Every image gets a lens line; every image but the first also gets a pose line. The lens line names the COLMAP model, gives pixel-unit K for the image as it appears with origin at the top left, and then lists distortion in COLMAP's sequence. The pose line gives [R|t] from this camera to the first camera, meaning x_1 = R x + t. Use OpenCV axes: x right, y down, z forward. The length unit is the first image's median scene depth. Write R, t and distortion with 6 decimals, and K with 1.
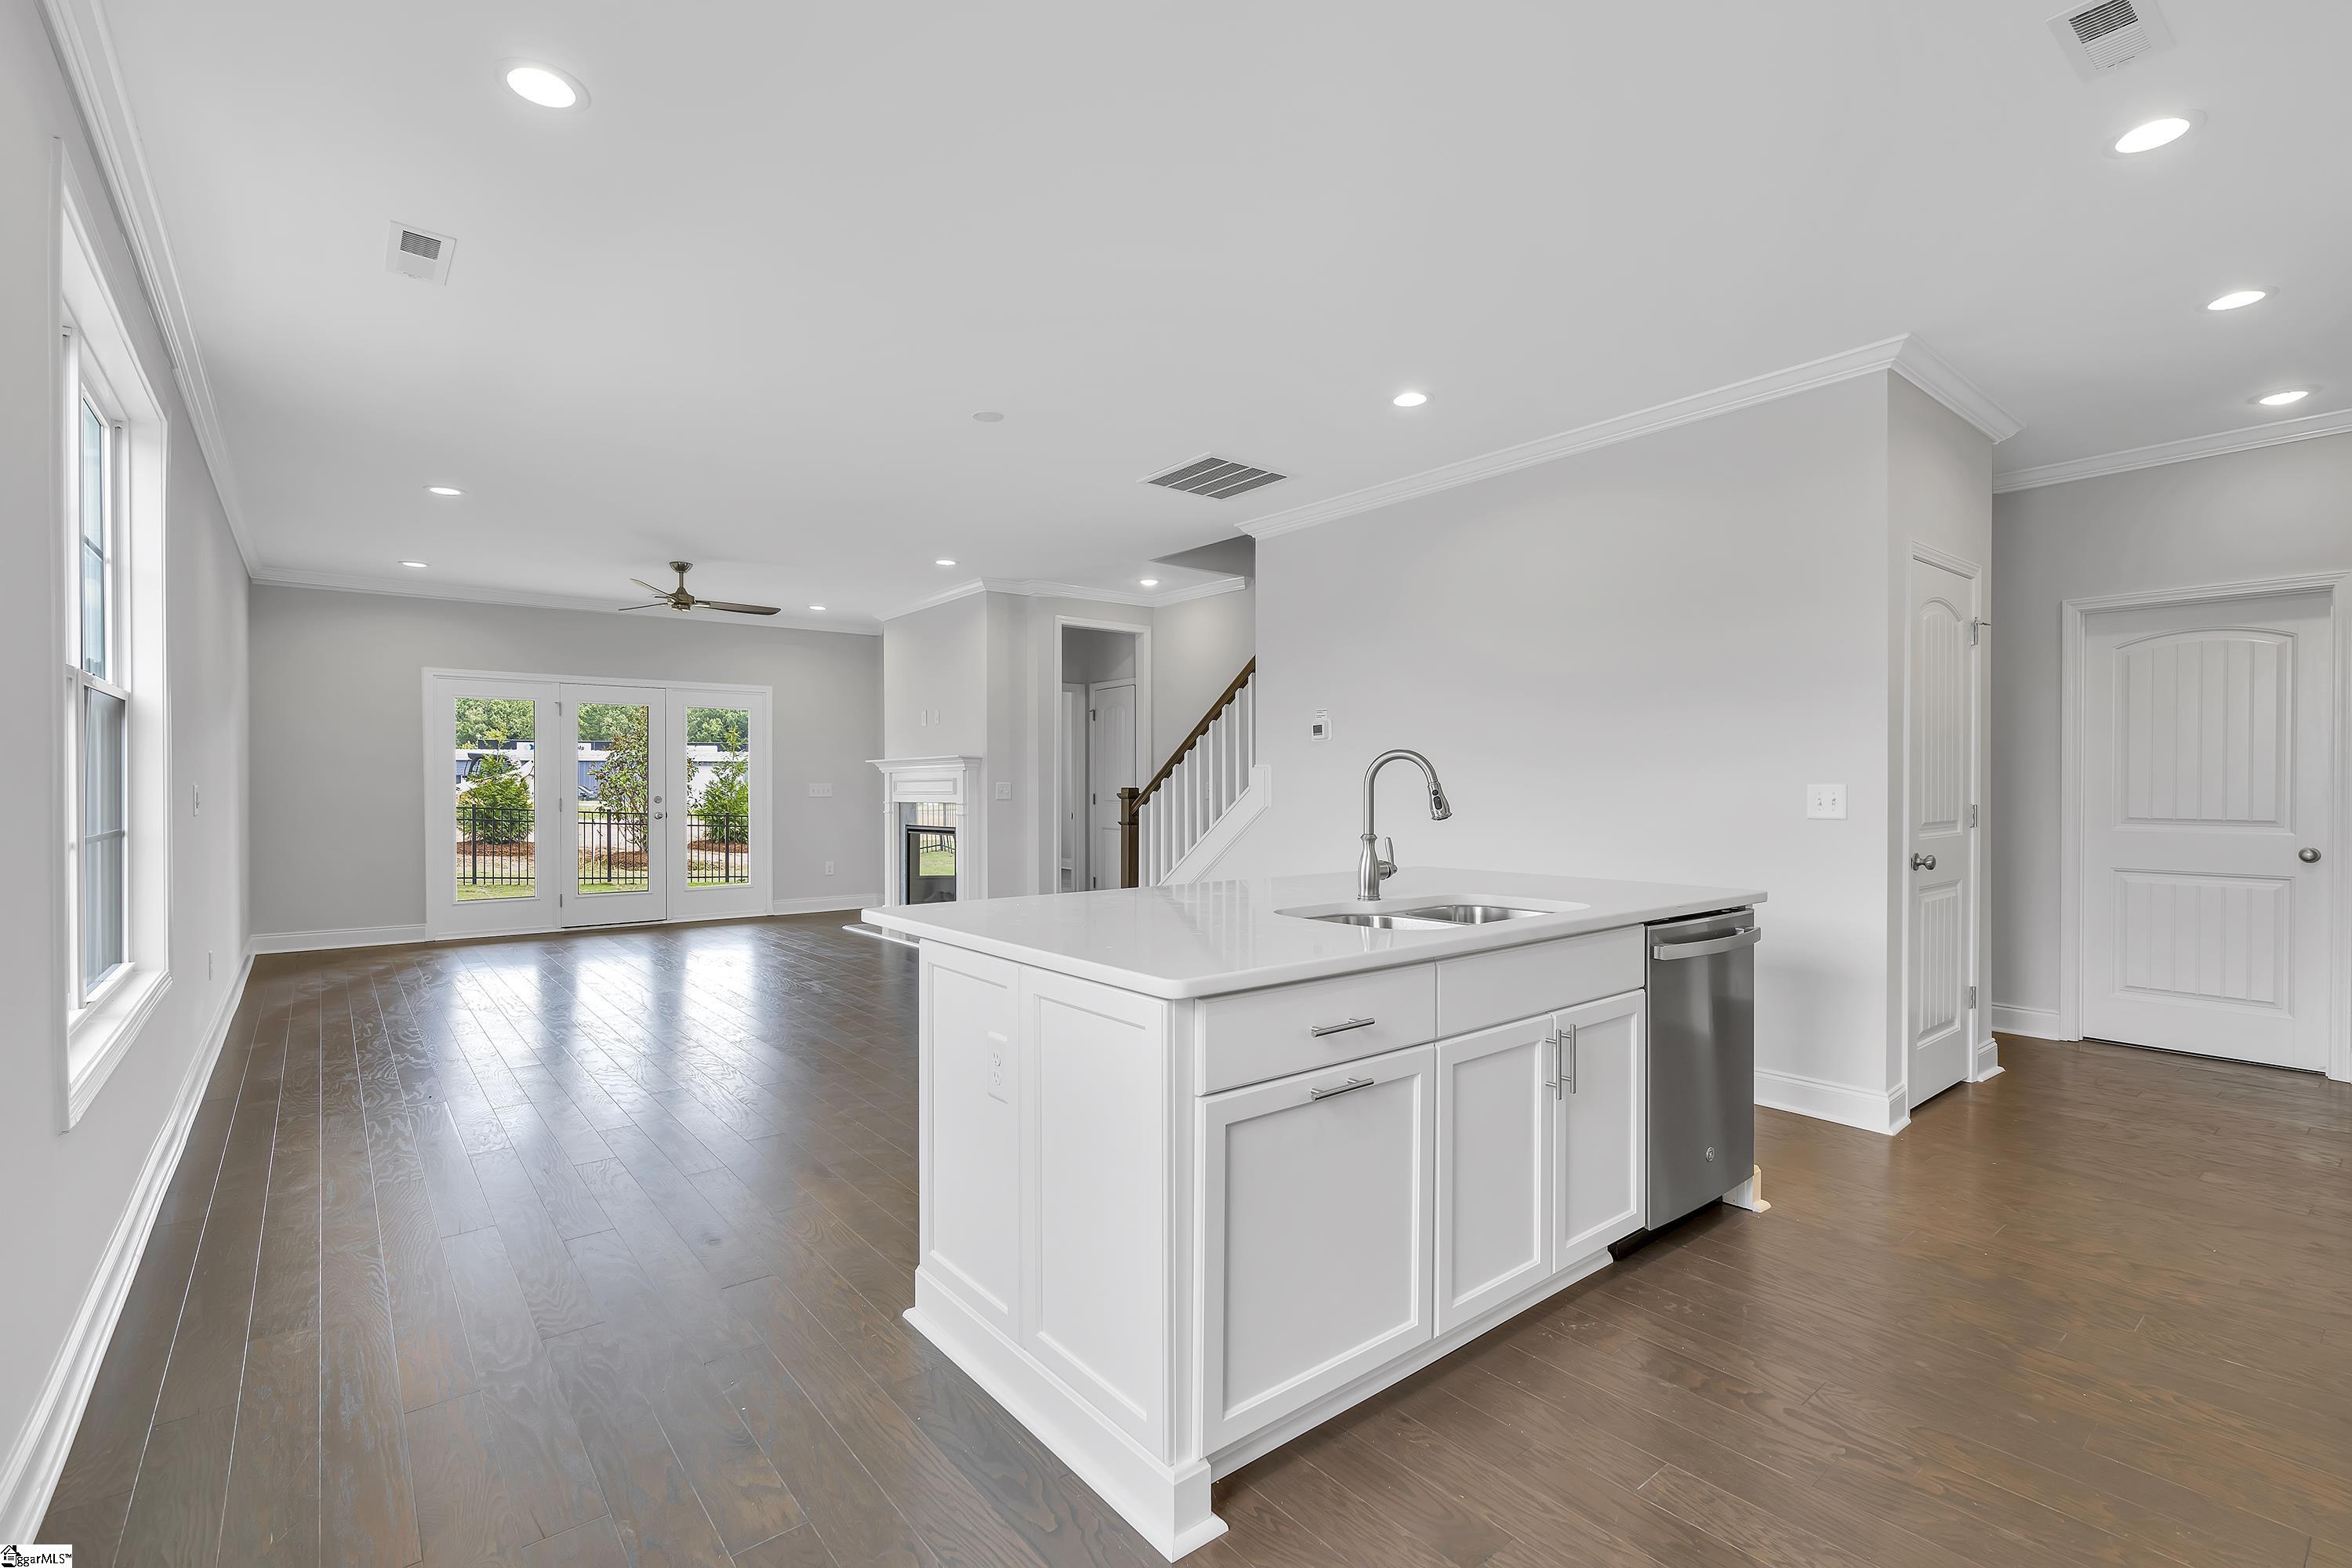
lens RADIAL K [[1062.1, 0, 1176.0], [0, 1062.1, 784.0], [0, 0, 1]] dist [-0.001641, -0.000598]
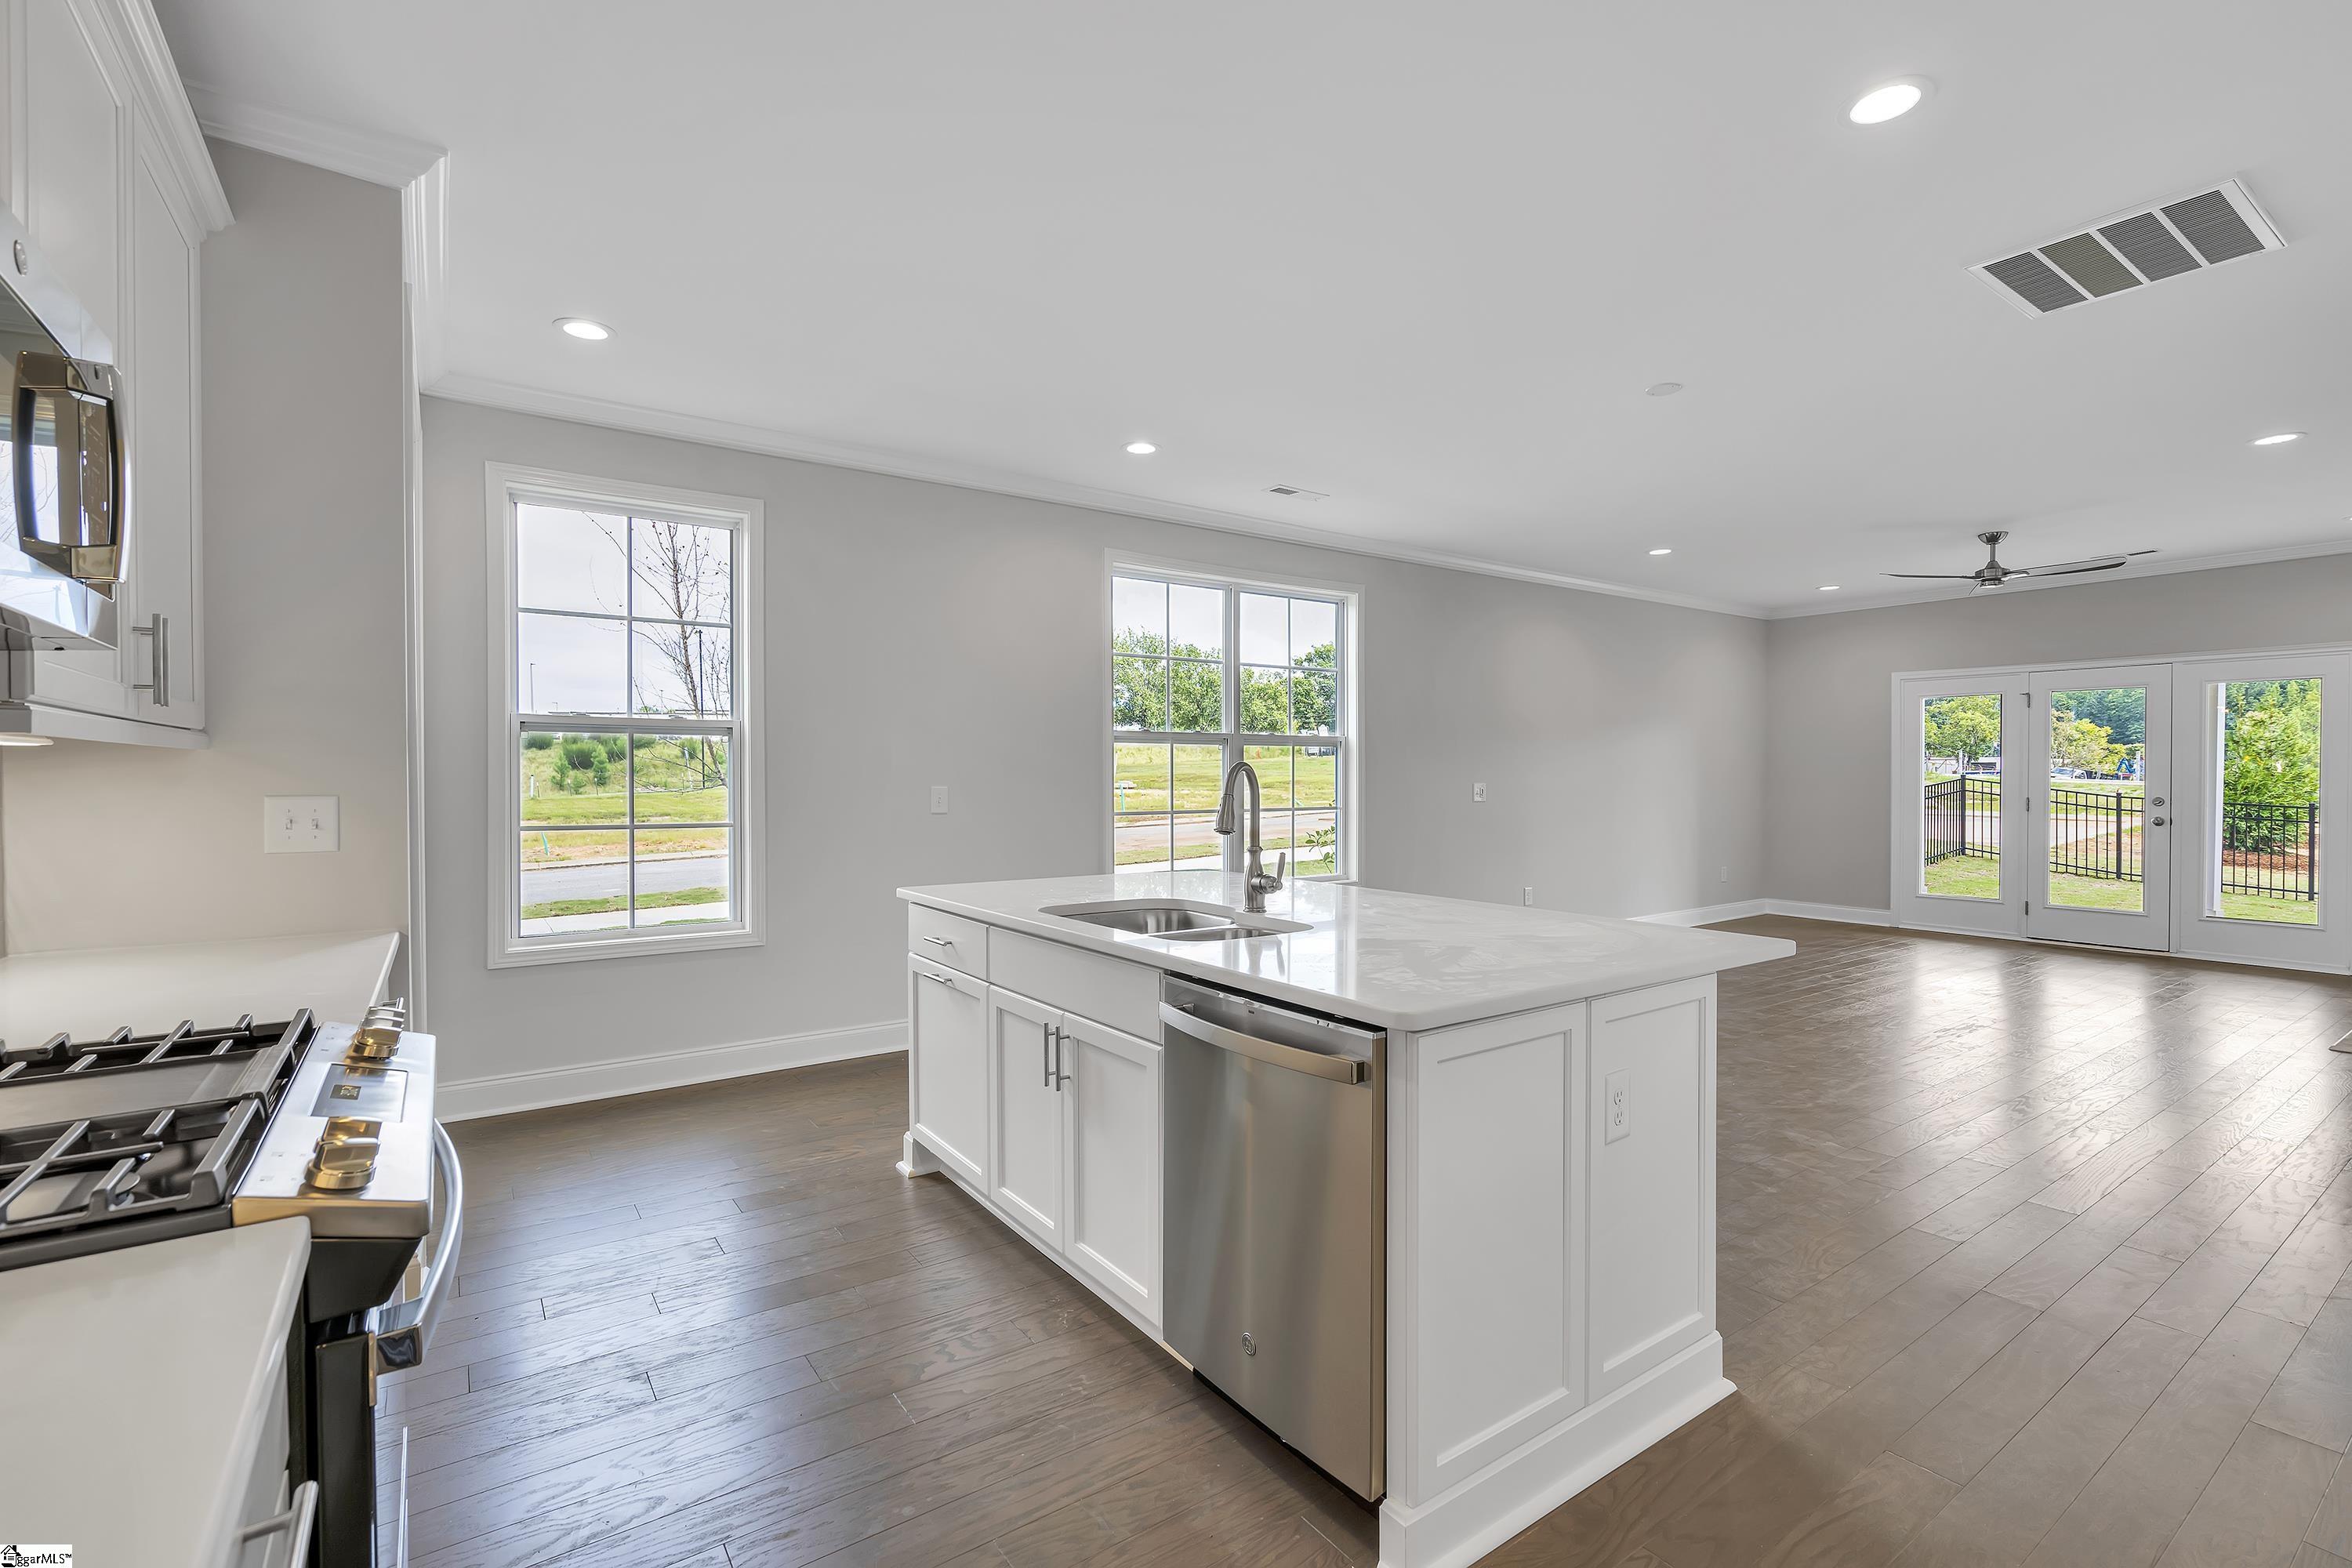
lens RADIAL K [[1050.6, 0, 1176.0], [0, 1050.6, 784.0], [0, 0, 1]] dist [0.000074, -0.000165]
pose [[-0.069704, 0.011538, -0.997501, 0.457462], [-0.001224, 0.999931, 0.011651, -0.009316], [0.997567, 0.002033, -0.069685, 0.385677]]
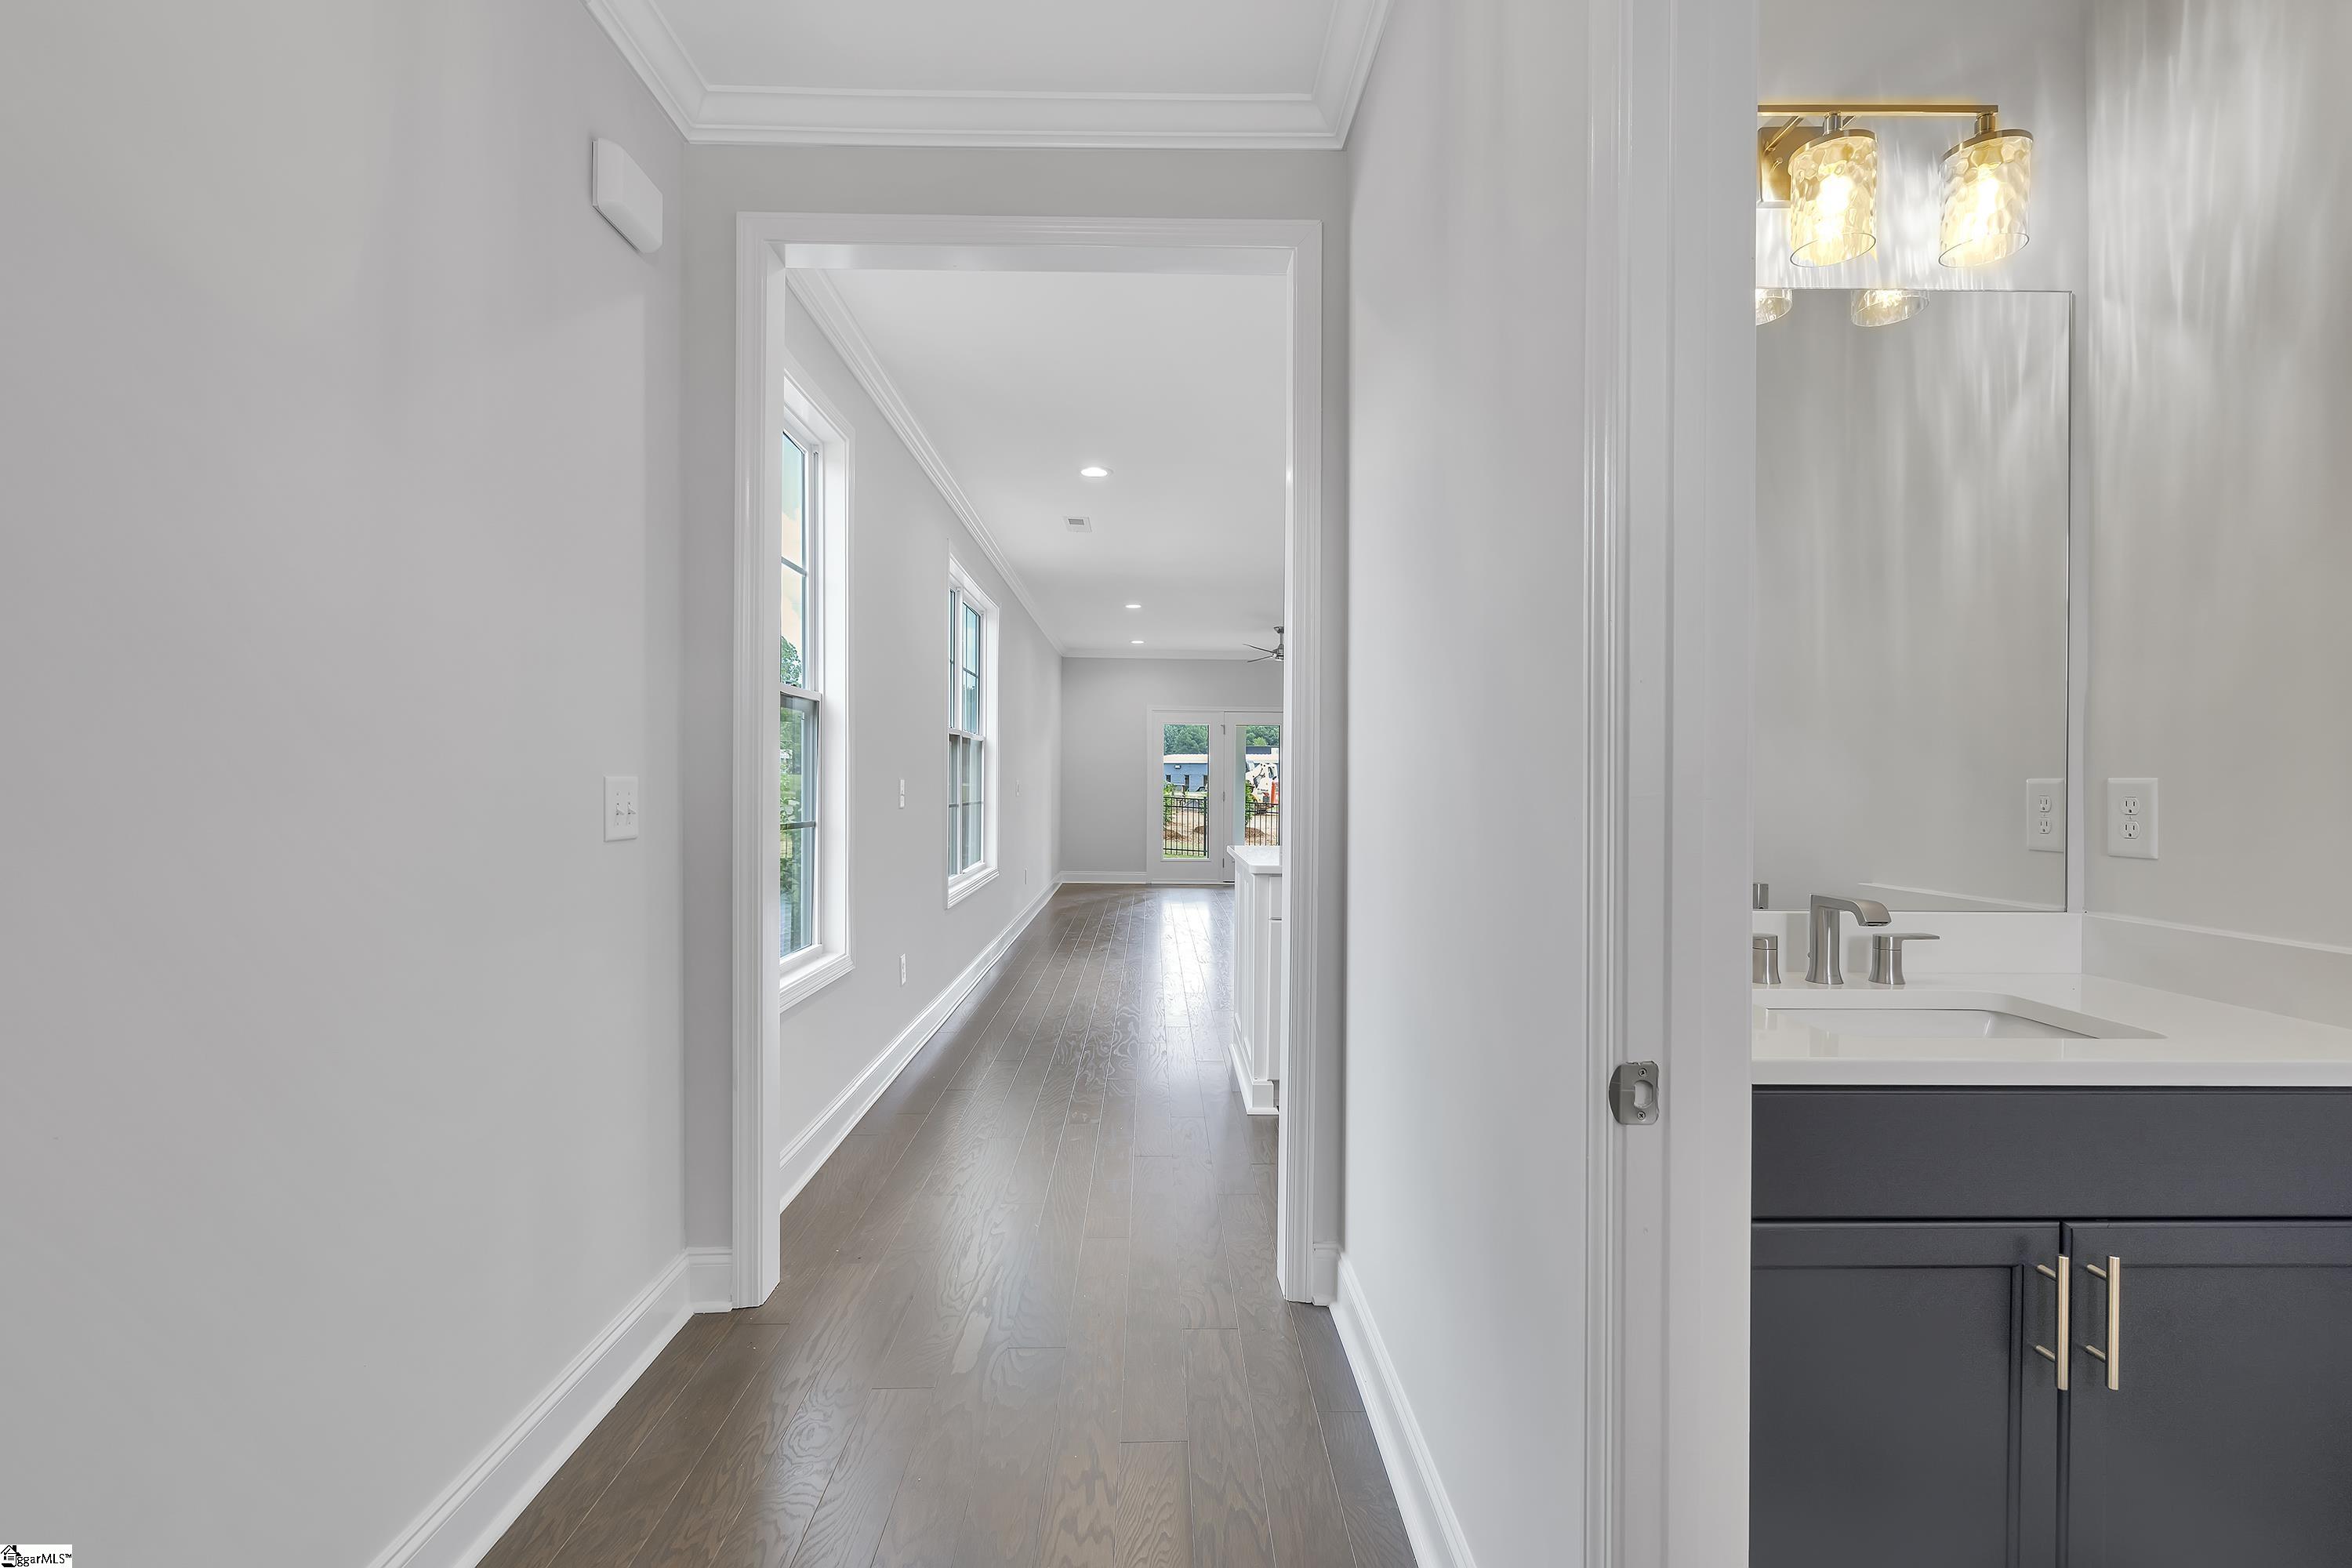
lens RADIAL K [[1050.6, 0, 1176.0], [0, 1050.6, 784.0], [0, 0, 1]] dist [0.000074, -0.000165]
pose [[0.794939, 0.009488, -0.606615, 0.281258], [-0.009566, 0.999949, 0.003105, -0.000456], [0.606614, 0.003334, 0.794990, -0.209104]]
